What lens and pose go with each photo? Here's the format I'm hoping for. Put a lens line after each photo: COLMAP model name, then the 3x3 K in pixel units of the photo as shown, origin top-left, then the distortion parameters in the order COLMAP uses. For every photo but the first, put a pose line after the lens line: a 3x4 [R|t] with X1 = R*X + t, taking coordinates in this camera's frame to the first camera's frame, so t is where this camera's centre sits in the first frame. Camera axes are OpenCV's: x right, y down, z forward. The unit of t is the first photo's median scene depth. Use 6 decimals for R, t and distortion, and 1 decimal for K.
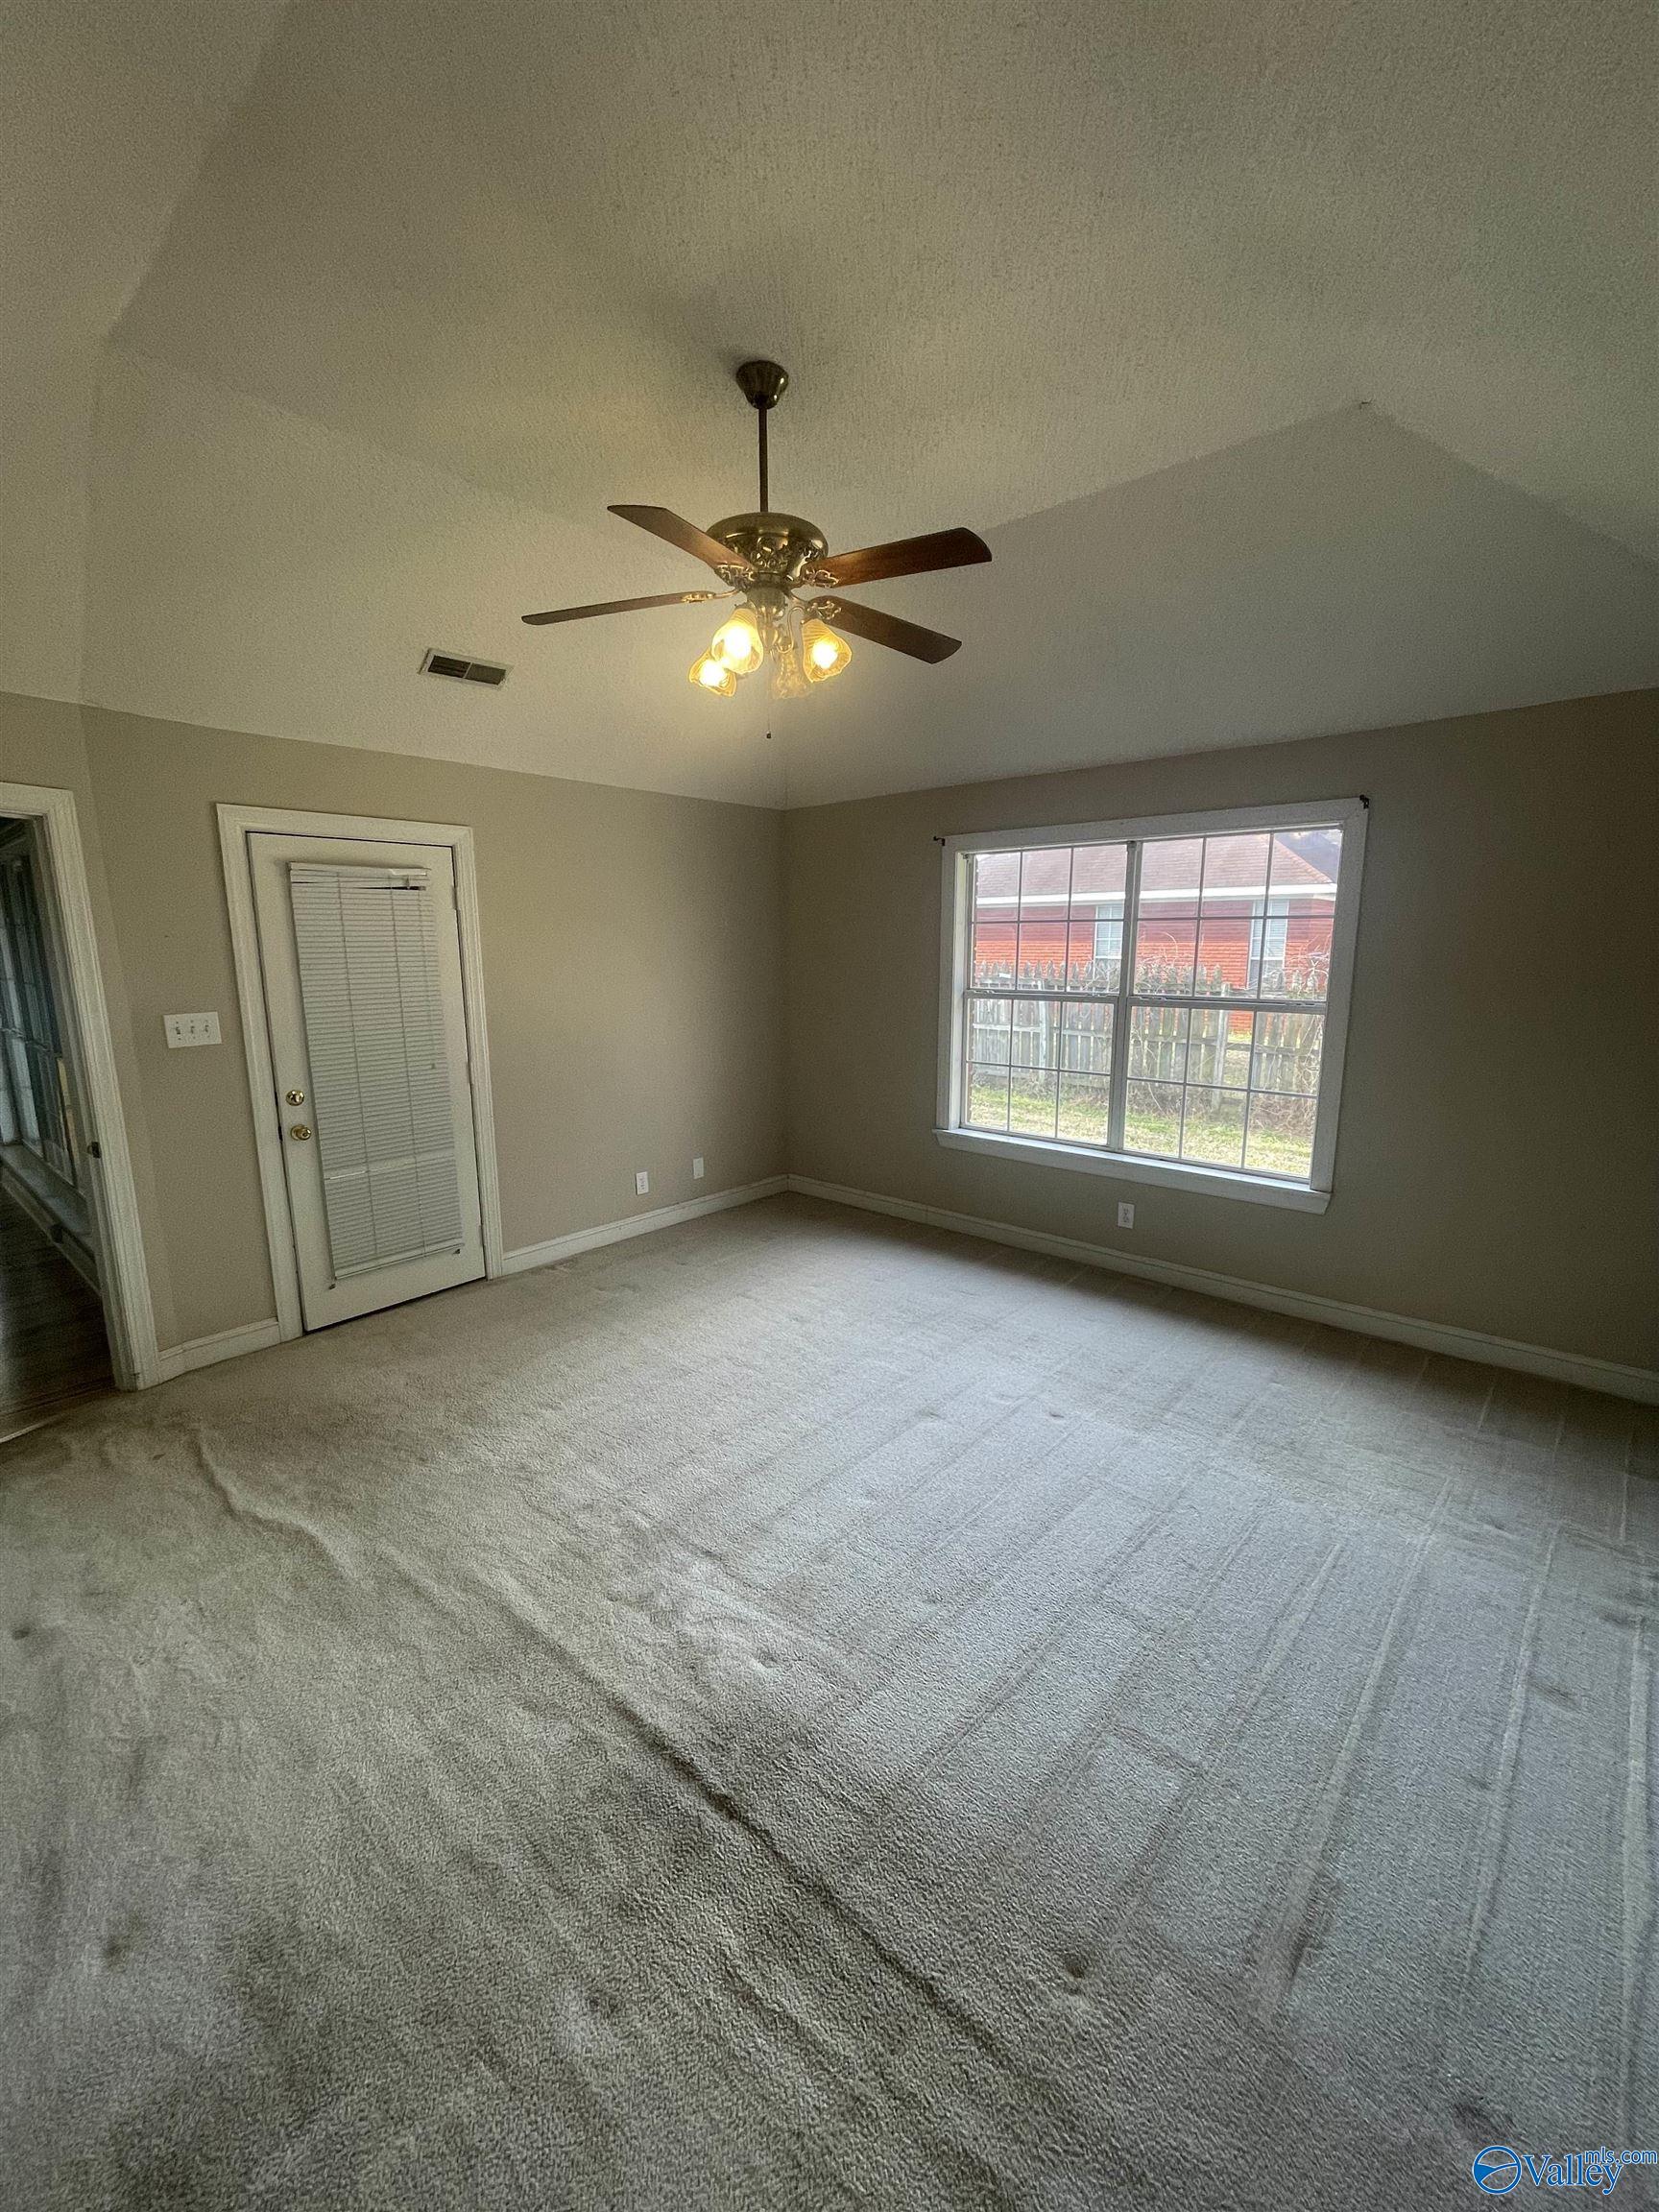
lens RADIAL K [[881.4, 0, 832.0], [0, 881.4, 1117.3], [0, 0, 1]] dist [-0.000718, 0.007968]
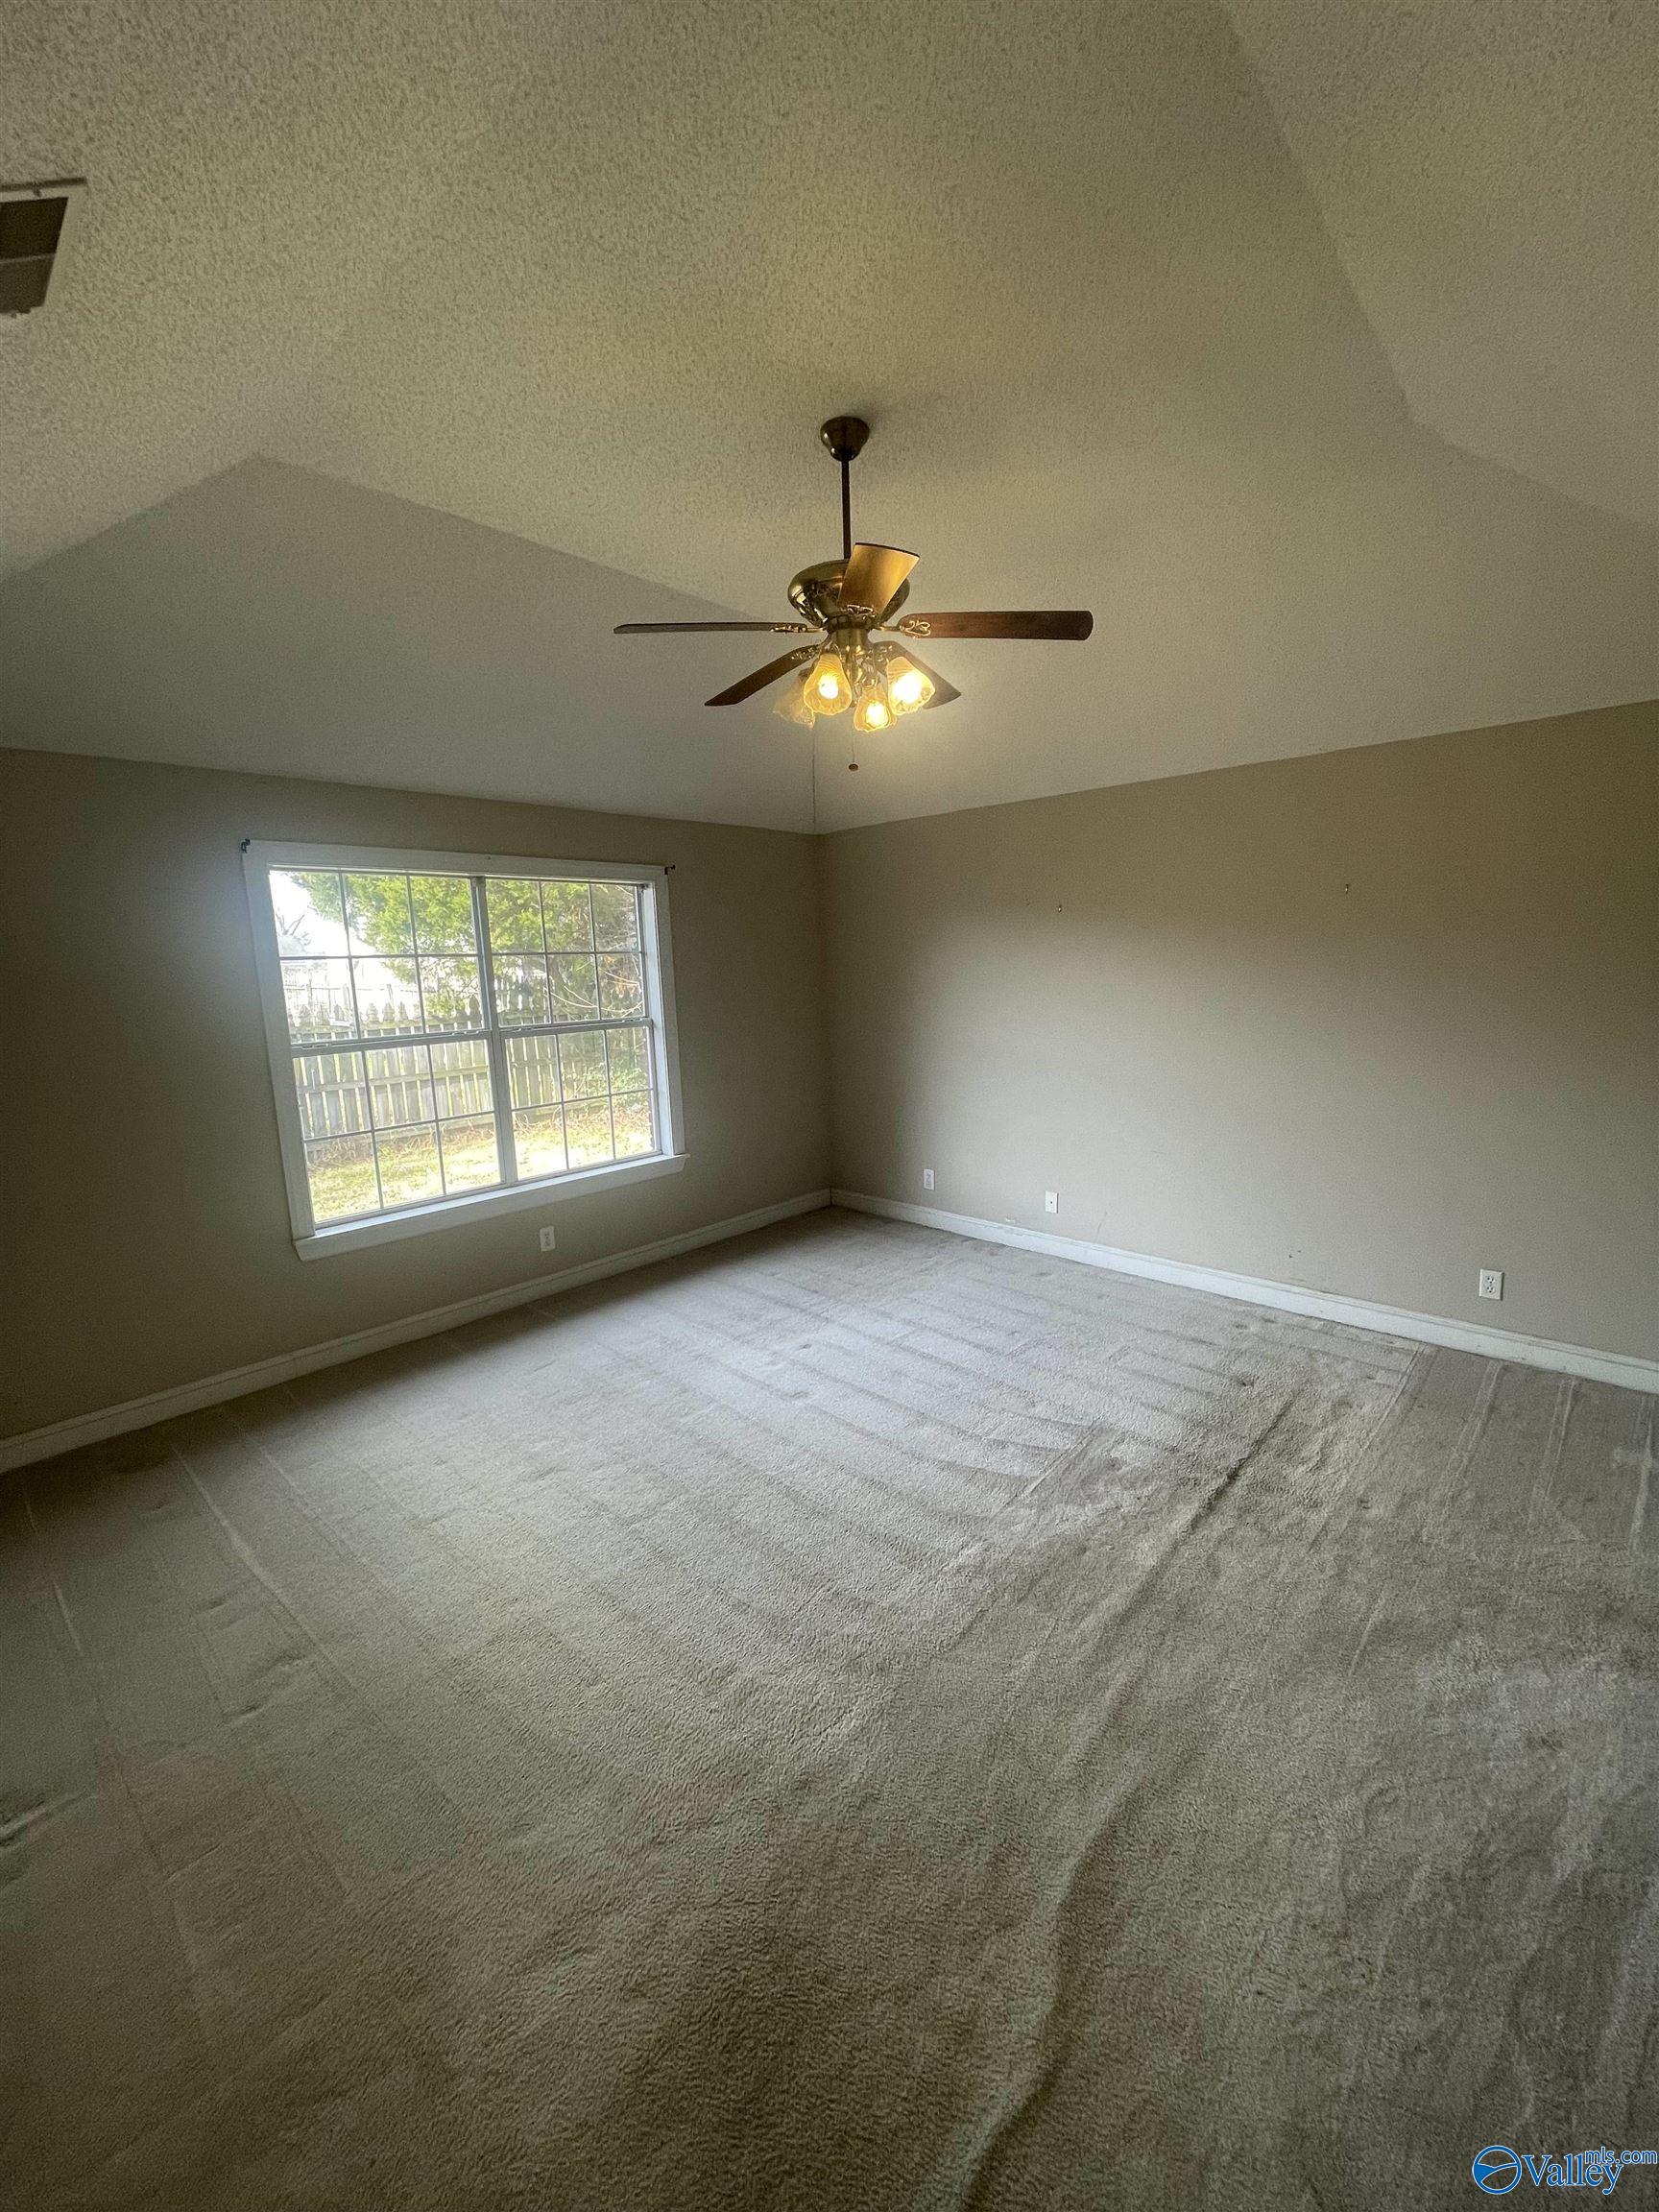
lens RADIAL K [[892.8, 0, 830.4], [0, 892.8, 1098.6], [0, 0, 1]] dist [0.003067, -0.002422]
pose [[0.036563, -0.148853, 0.988183, -0.841674], [0.230403, 0.963459, 0.136604, -0.143115], [-0.972408, 0.222686, 0.069523, 0.733464]]
